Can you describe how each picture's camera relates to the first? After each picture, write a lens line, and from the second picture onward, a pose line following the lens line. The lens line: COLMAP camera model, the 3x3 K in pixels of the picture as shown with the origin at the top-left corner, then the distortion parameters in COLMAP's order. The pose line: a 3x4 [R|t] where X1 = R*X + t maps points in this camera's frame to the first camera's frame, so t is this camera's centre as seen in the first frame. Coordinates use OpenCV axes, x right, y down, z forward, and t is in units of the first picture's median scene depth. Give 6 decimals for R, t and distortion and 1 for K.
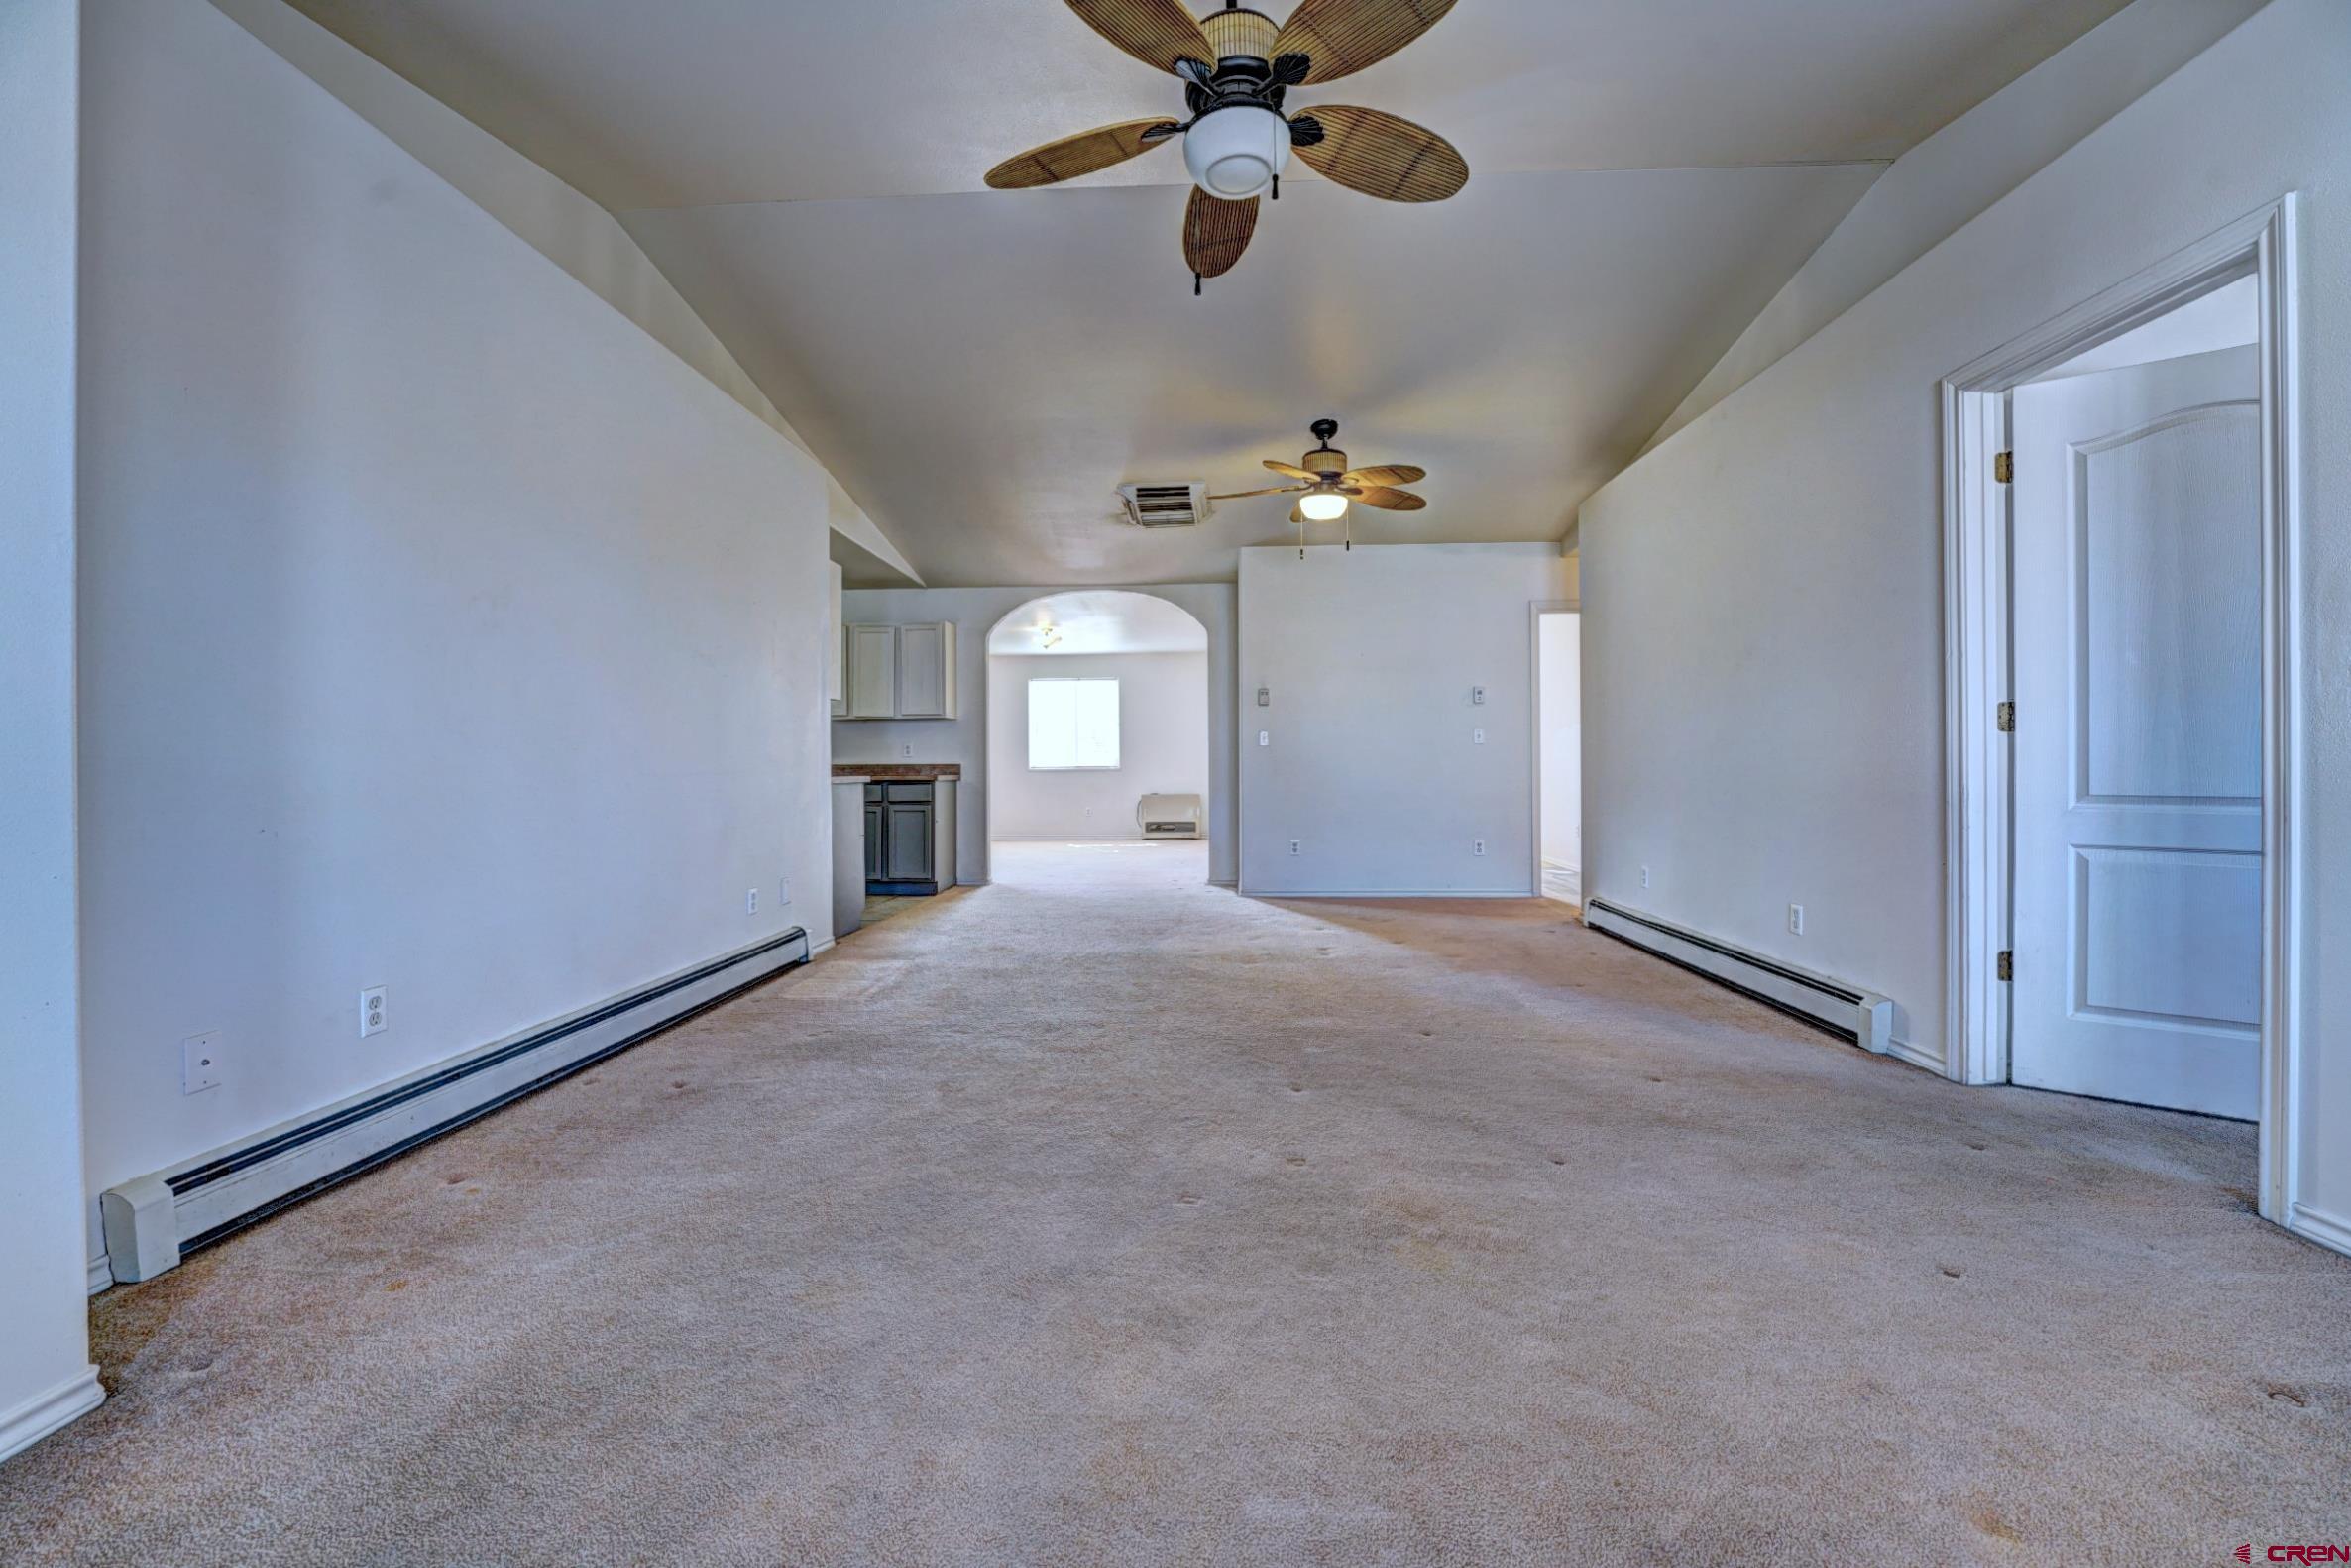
lens RADIAL K [[949.7, 0, 1170.6], [0, 949.7, 739.3], [0, 0, 1]] dist [-0.020920, -0.000097]
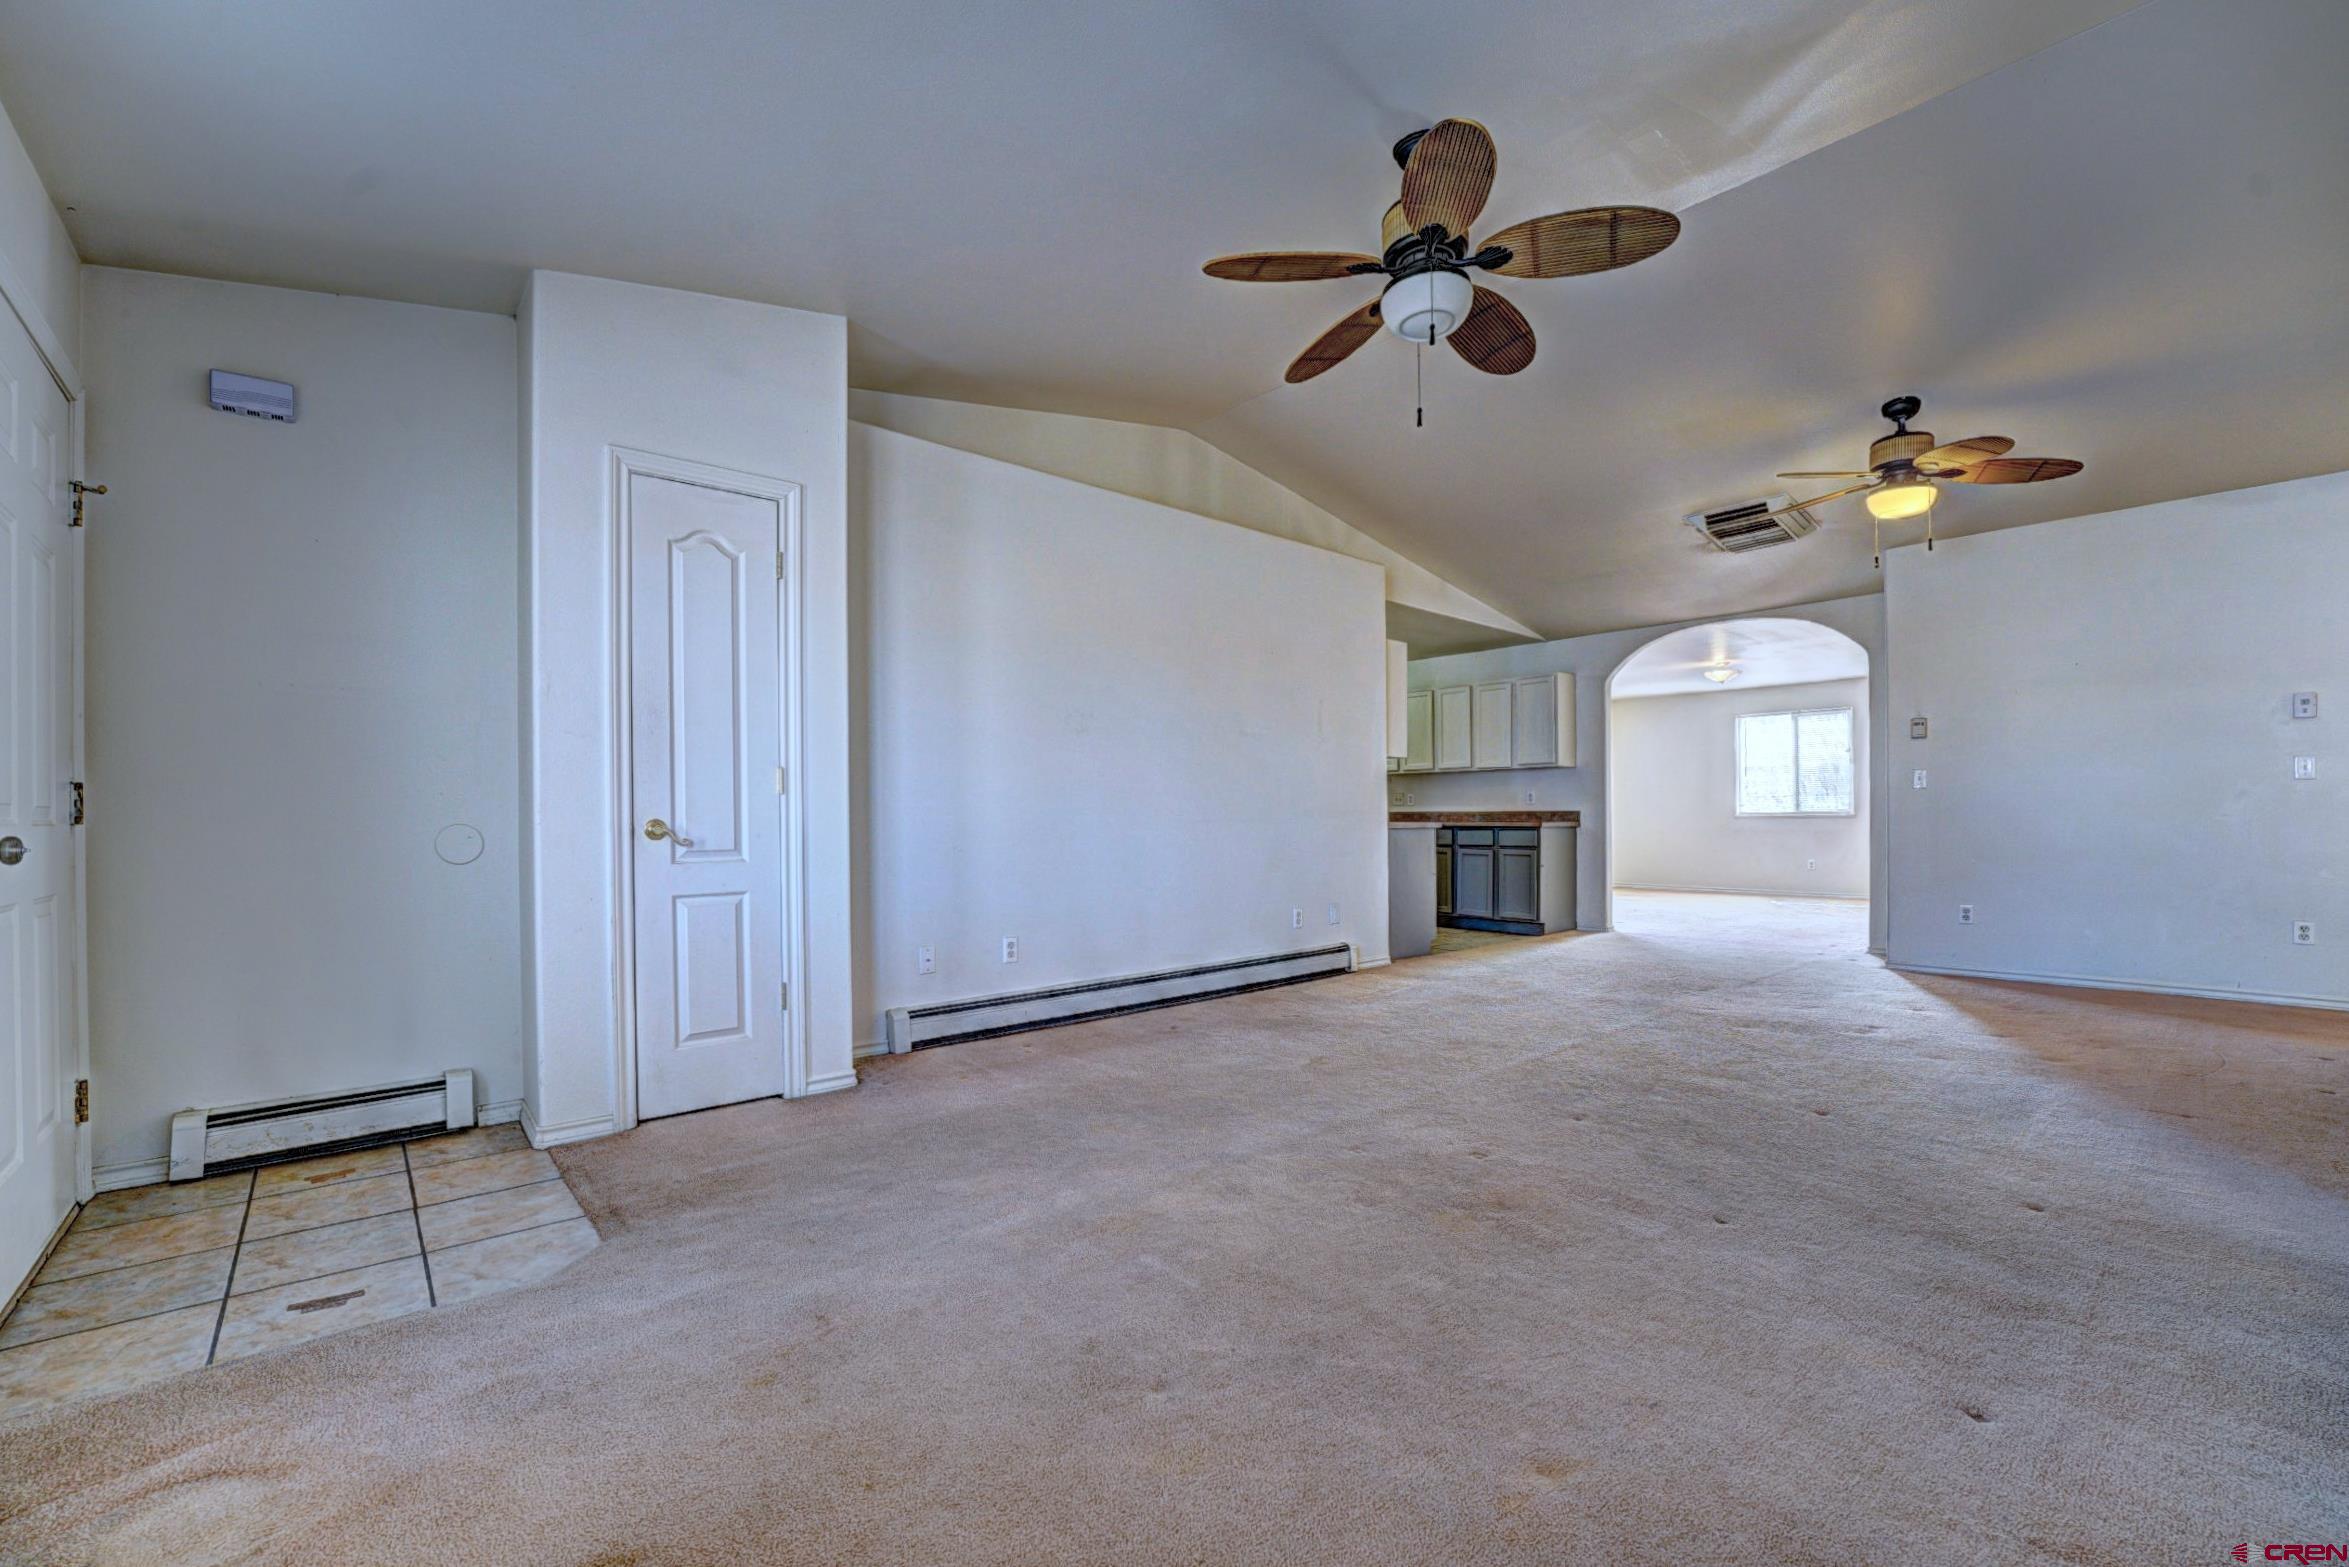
lens RADIAL K [[946.4, 0, 1174.5], [0, 946.4, 783.5], [0, 0, 1]] dist [-0.019780, 0.000110]
pose [[0.711220, -0.021944, -0.702627, 0.276312], [0.021181, 0.999728, -0.009782, -0.003562], [0.702650, -0.007925, 0.711491, -0.034736]]
